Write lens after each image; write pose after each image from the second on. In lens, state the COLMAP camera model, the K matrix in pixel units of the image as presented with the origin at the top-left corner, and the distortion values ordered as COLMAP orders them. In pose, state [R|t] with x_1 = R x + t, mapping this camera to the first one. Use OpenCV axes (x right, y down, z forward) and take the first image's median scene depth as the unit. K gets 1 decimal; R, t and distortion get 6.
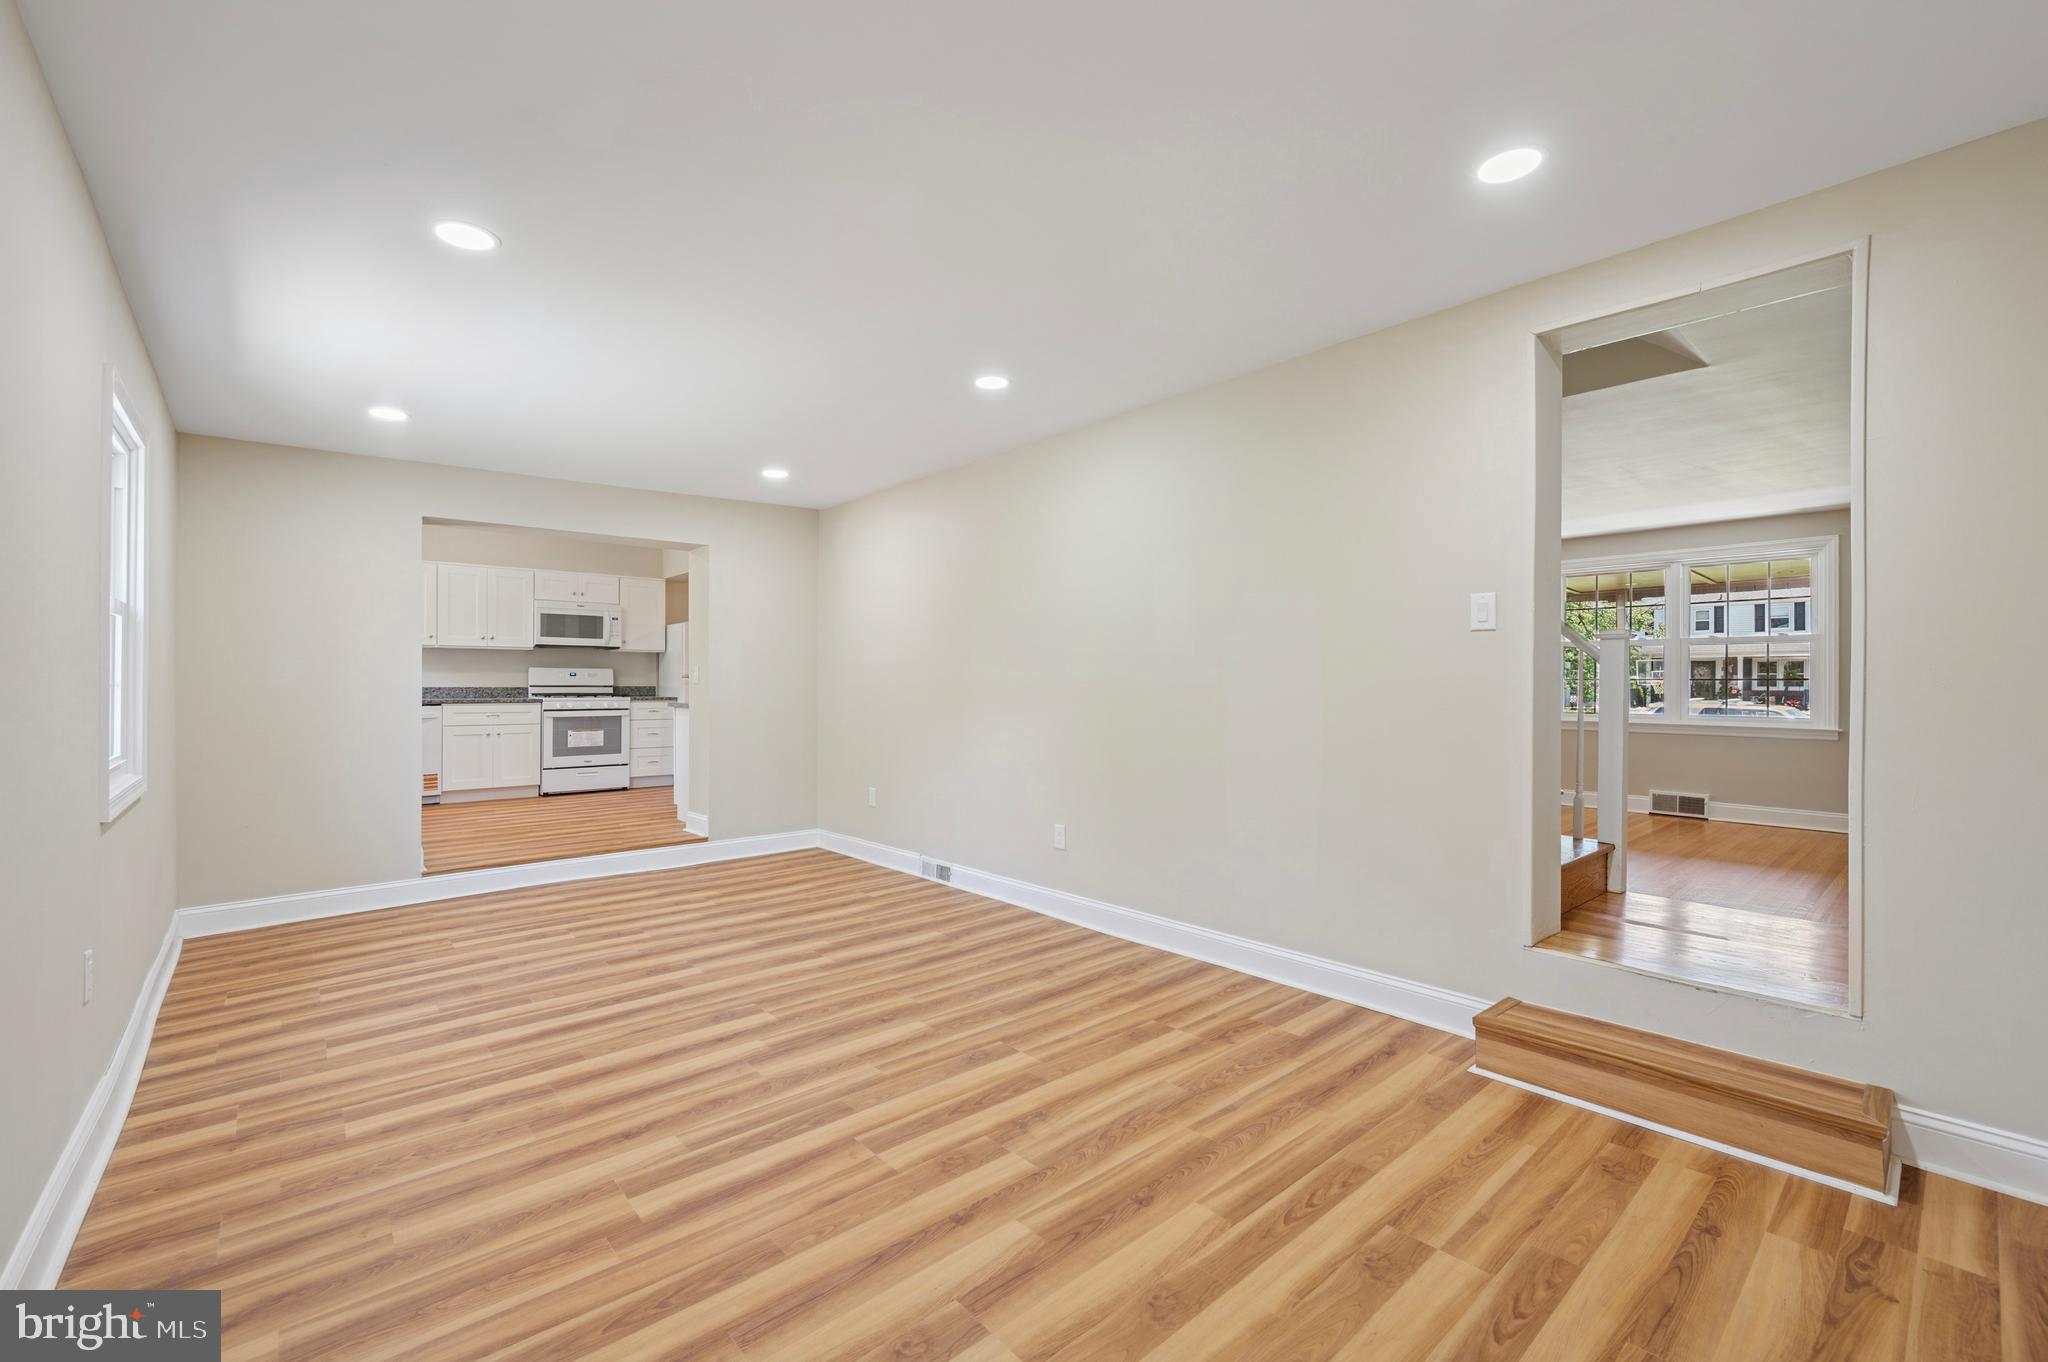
lens RADIAL K [[874.8, 0, 1019.1], [0, 874.8, 687.8], [0, 0, 1]] dist [-0.001012, 0.000714]
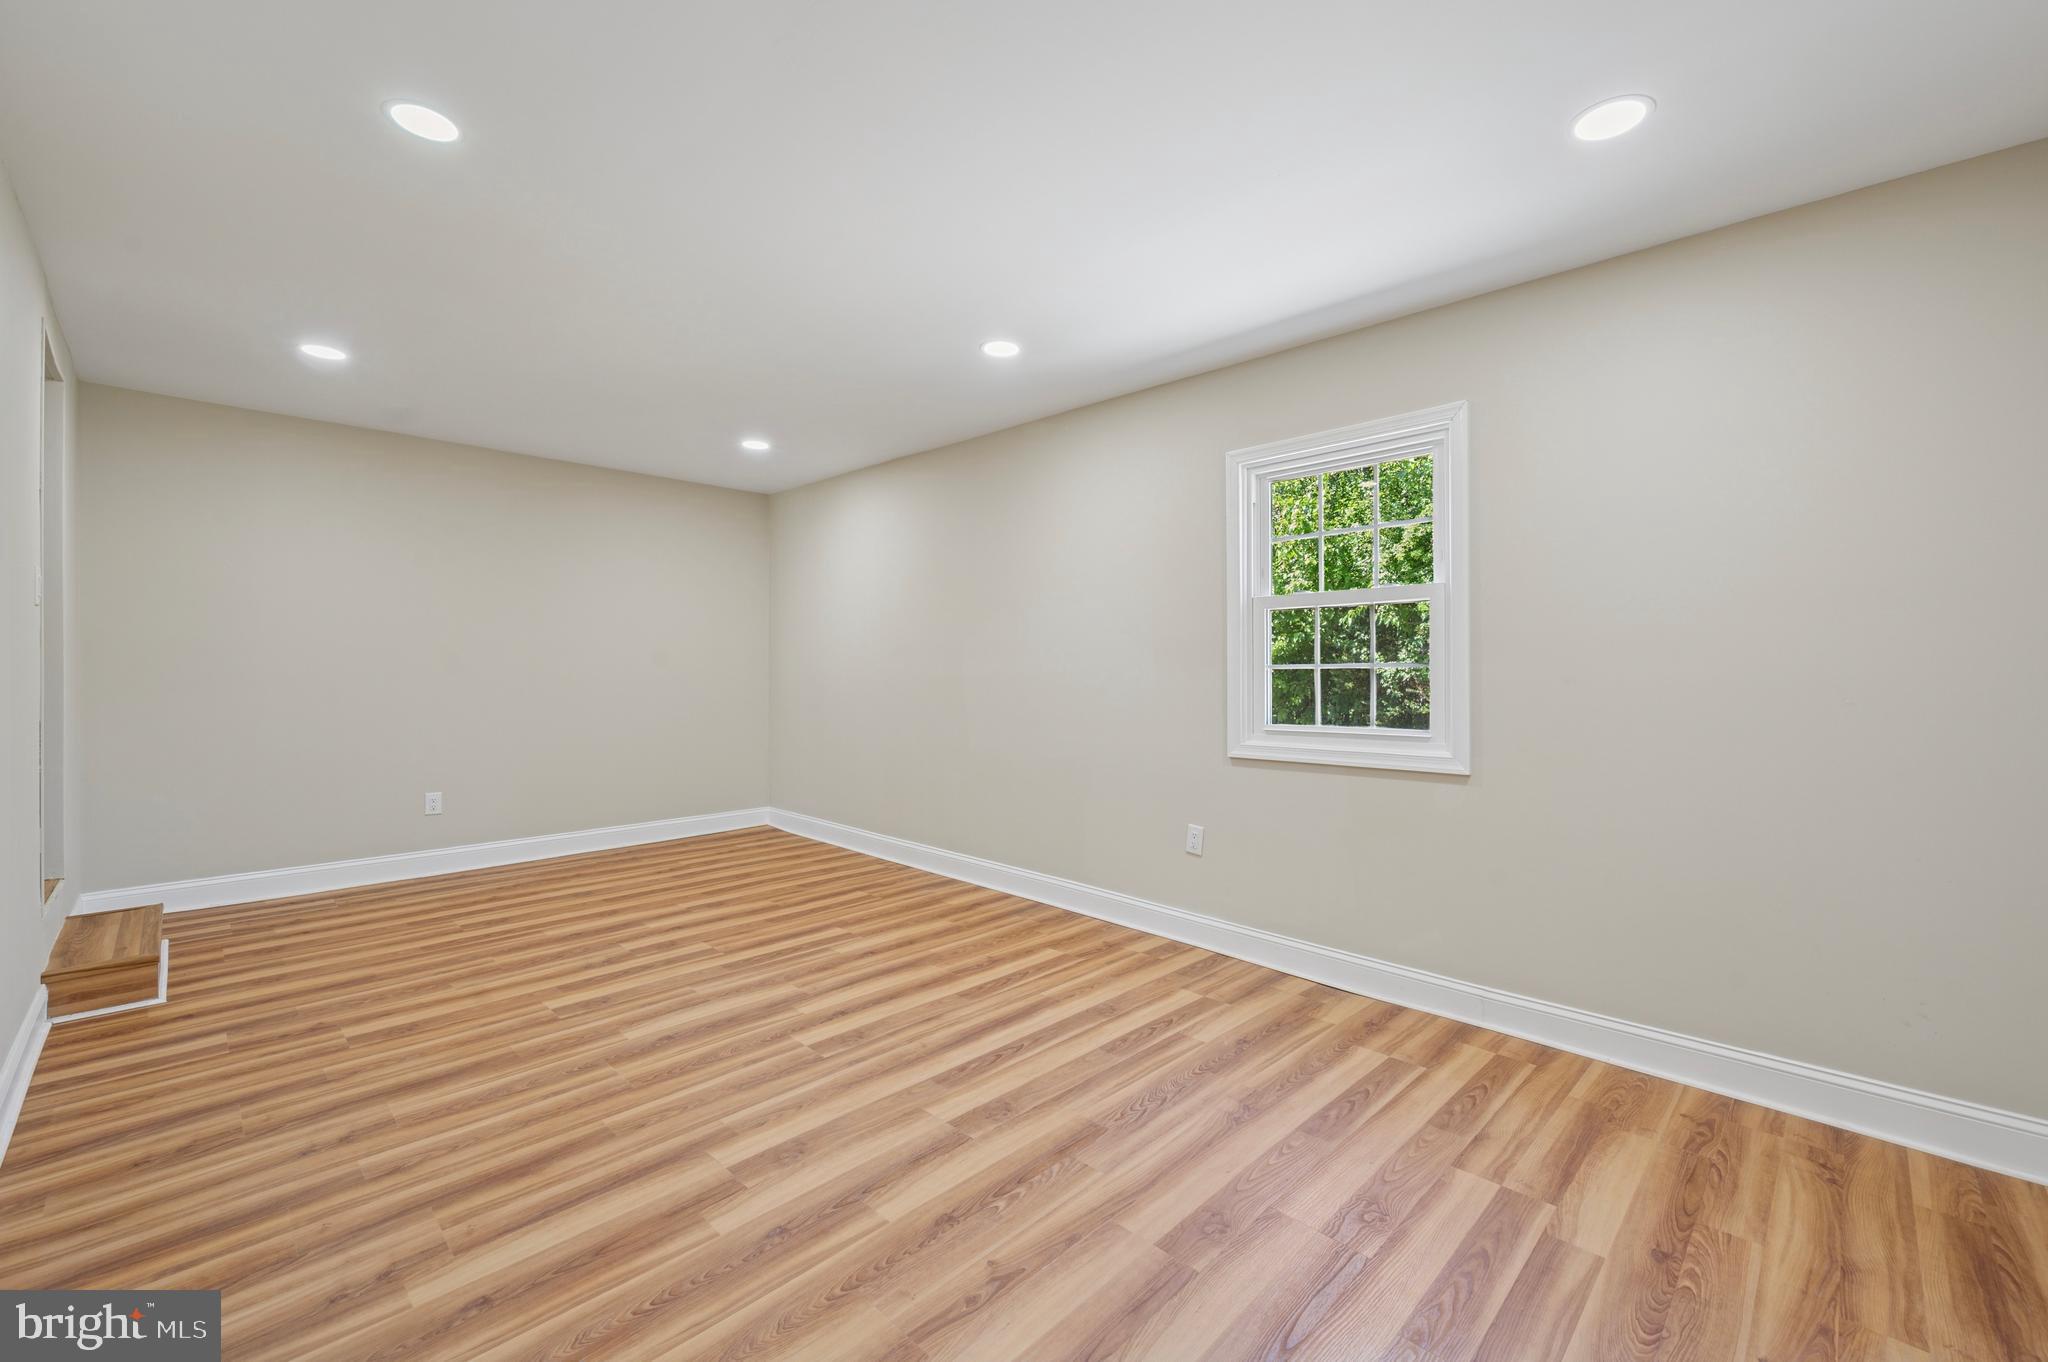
lens RADIAL K [[815.9, 0, 1016.0], [0, 815.9, 698.3], [0, 0, 1]] dist [0.002257, -0.000658]
pose [[-0.997035, 0.001968, -0.076930, -0.380384], [-0.000506, 0.999484, 0.032131, 0.005139], [0.076953, 0.032074, -0.996519, 1.579533]]
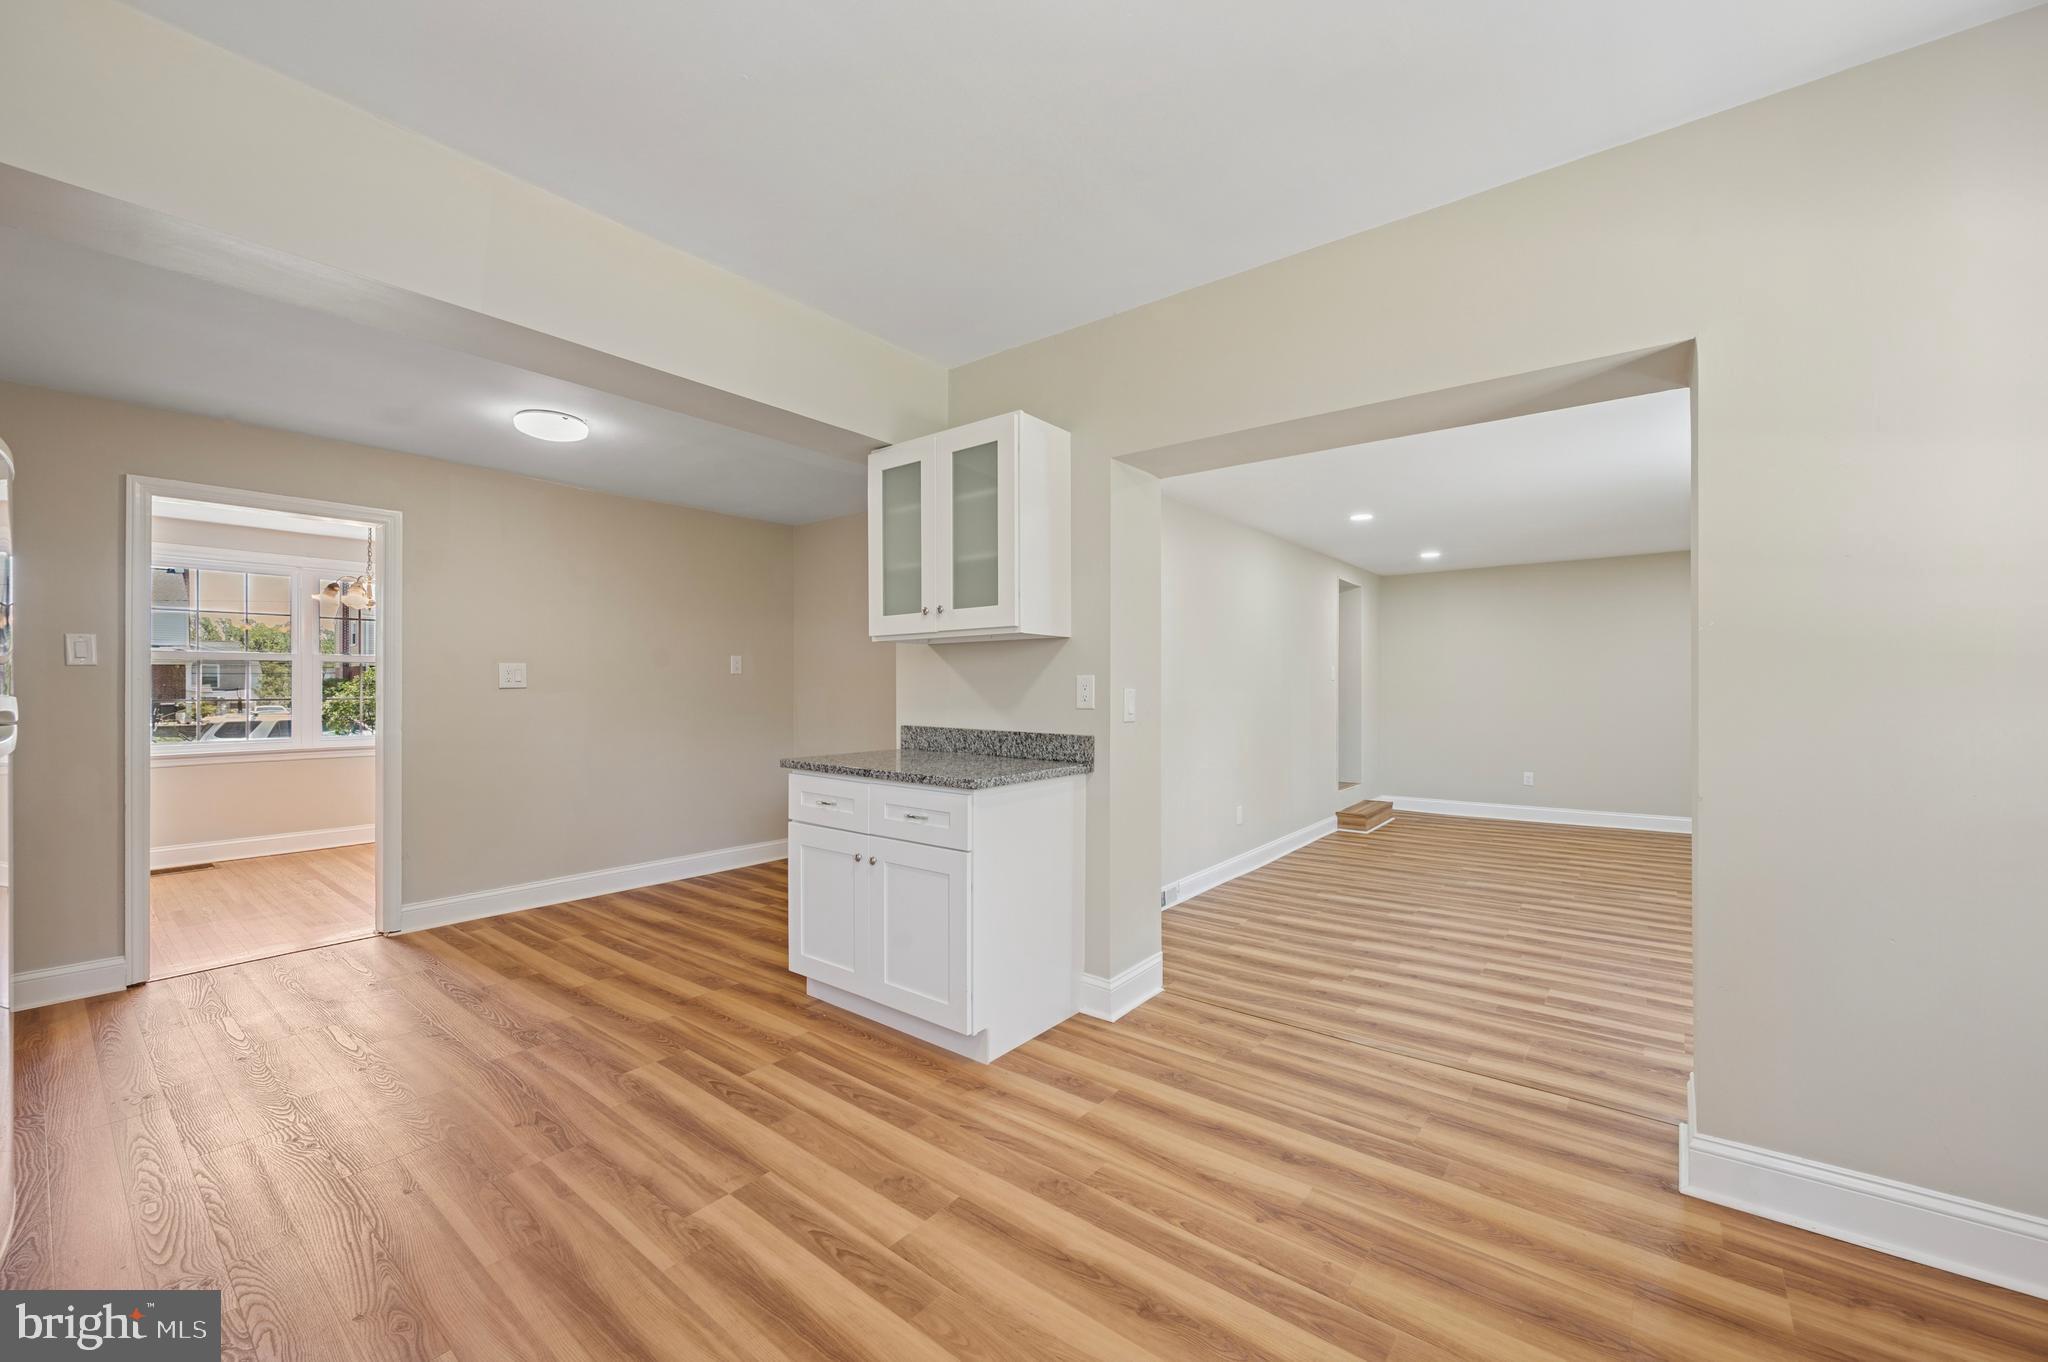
lens RADIAL K [[815.9, 0, 1035.2], [0, 815.9, 679.6], [0, 0, 1]] dist [0.002257, -0.000658]
pose [[-0.202259, 0.008457, 0.979296, -1.404357], [0.011127, 0.999918, -0.006337, -0.047932], [-0.979269, 0.009615, -0.202336, 1.921357]]
